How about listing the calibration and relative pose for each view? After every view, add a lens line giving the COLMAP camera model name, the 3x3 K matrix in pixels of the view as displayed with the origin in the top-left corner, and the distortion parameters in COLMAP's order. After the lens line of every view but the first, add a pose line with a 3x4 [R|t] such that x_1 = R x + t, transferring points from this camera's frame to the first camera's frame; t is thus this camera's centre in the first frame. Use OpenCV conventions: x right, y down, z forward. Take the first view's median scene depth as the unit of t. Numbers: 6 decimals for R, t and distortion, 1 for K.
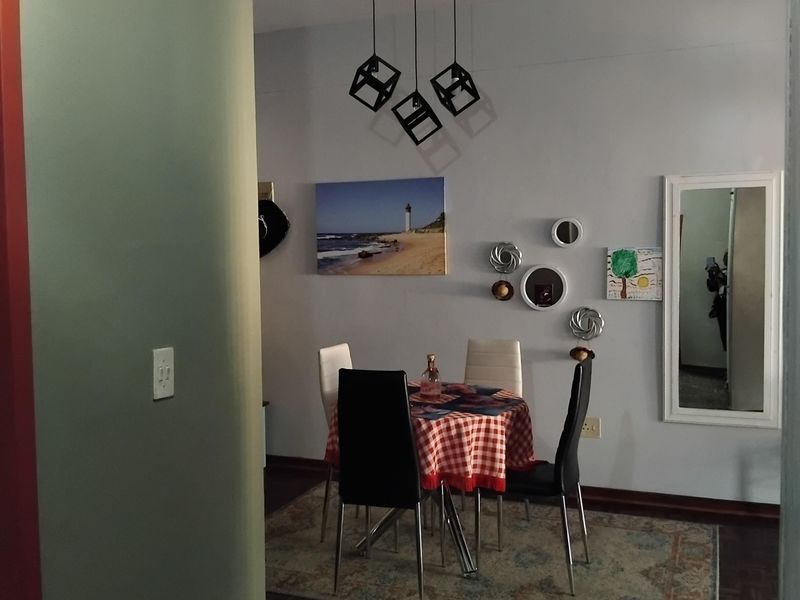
lens RADIAL K [[783.2, 0, 403.6], [0, 783.2, 299.1], [0, 0, 1]] dist [0.096688, -0.213095]
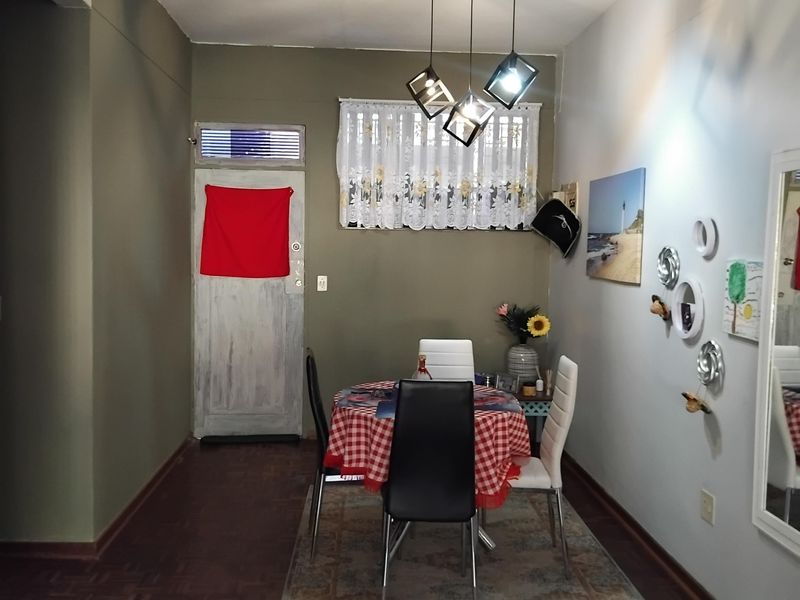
lens RADIAL K [[783.2, 0, 403.6], [0, 783.2, 299.1], [0, 0, 1]] dist [0.096688, -0.213095]
pose [[0.412571, 0.084908, -0.906959, 0.780217], [-0.076391, 0.995364, 0.058435, -0.048475], [0.907717, 0.045176, 0.417145, 0.450839]]
